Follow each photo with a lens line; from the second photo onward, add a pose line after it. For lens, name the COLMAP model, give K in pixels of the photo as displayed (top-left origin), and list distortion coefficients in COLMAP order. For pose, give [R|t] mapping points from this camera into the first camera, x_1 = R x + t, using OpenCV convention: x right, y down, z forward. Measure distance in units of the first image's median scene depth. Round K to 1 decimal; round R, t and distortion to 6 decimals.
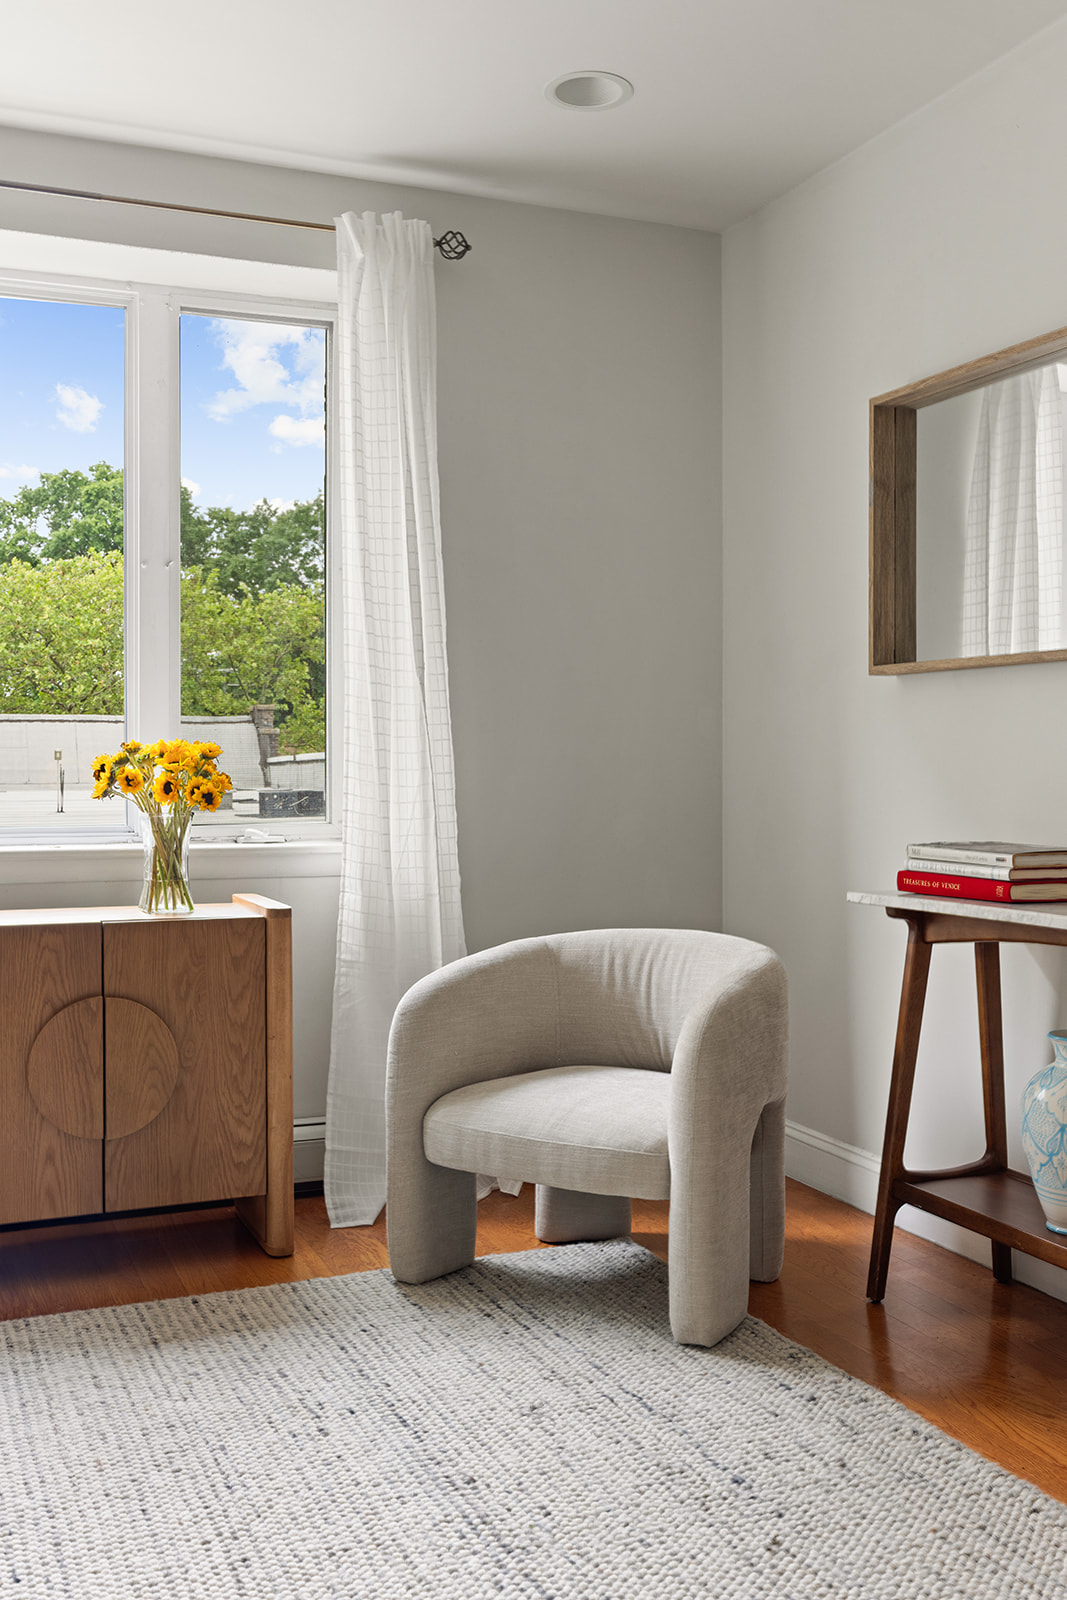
lens RADIAL K [[1558.4, 0, 533.5], [0, 1558.4, 800.0], [0, 0, 1]] dist [-0.005010, 0.005810]
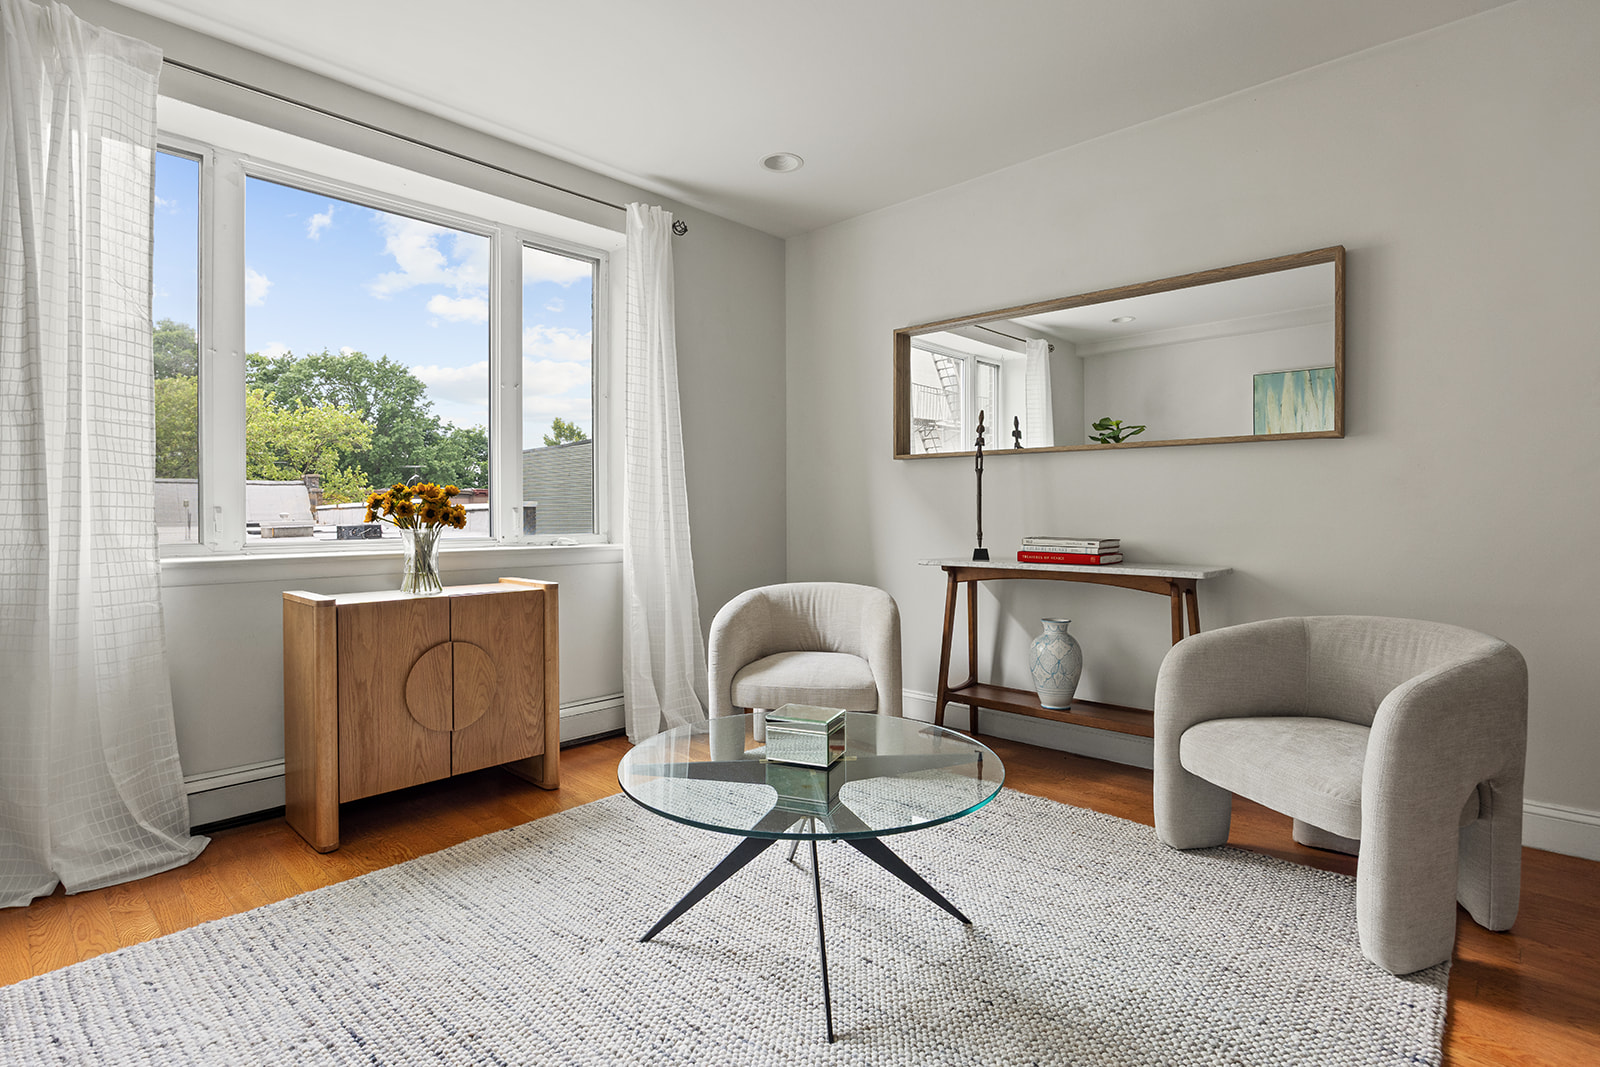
lens RADIAL K [[783.2, 0, 802.4], [0, 783.2, 520.3], [0, 0, 1]] dist [-0.001216, -0.000106]
pose [[0.893193, -0.011302, 0.449532, -0.320327], [0.016110, 0.999847, -0.006873, 0.007241], [-0.449385, 0.013381, 0.893238, 0.078275]]
